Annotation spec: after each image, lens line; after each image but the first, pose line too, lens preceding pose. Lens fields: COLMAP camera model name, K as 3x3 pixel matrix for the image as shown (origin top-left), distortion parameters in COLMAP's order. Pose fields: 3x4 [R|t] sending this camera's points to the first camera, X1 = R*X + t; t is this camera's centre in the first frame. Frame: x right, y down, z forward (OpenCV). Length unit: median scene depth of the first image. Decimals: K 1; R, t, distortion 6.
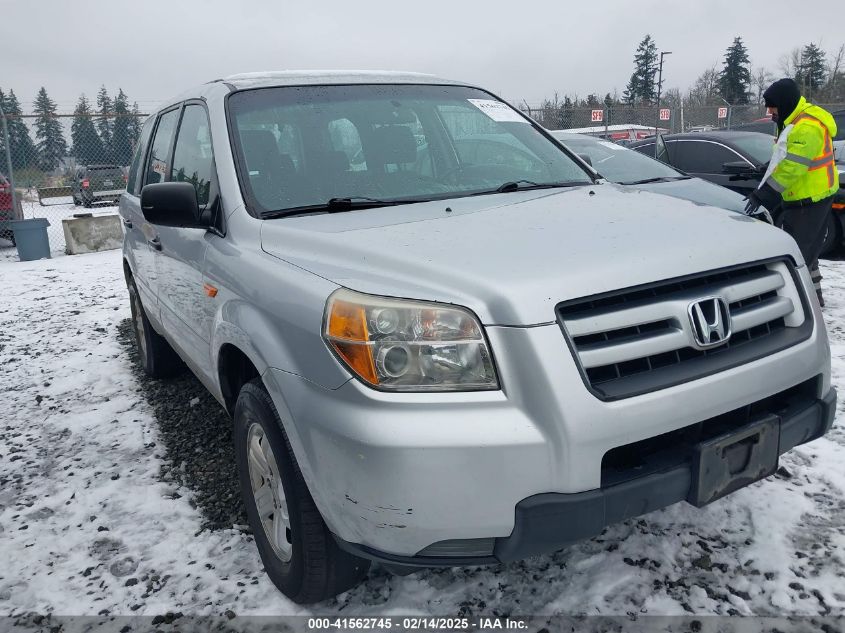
lens RADIAL K [[673.8, 0, 422.5], [0, 673.8, 316.5], [0, 0, 1]] dist [0.006426, 0.004292]
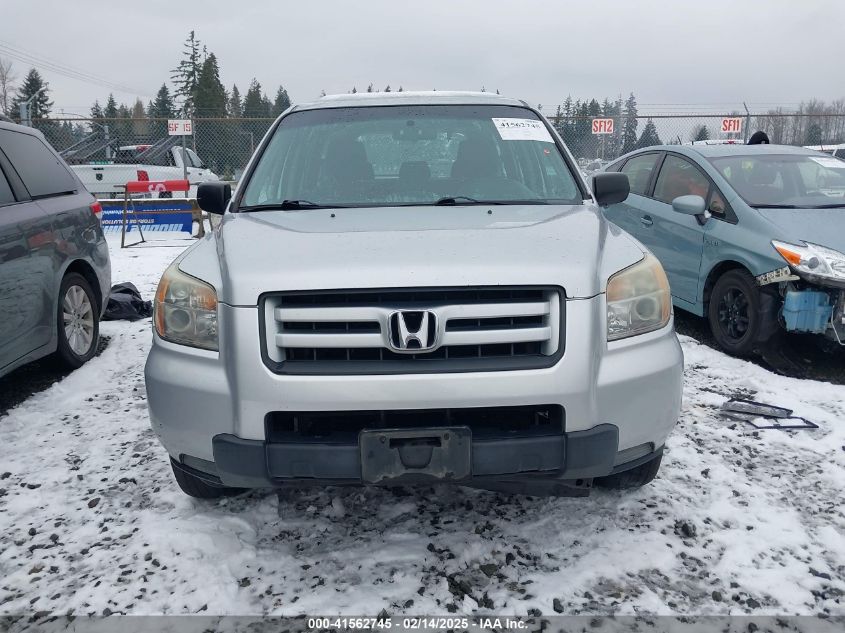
lens RADIAL K [[665.9, 0, 421.5], [0, 665.9, 298.8], [0, 0, 1]] dist [0.121796, -0.161763]
pose [[0.877428, 0.138692, -0.459221, 0.763116], [-0.147302, 0.988941, 0.017226, -0.053844], [0.456532, 0.052530, 0.888155, -0.002223]]
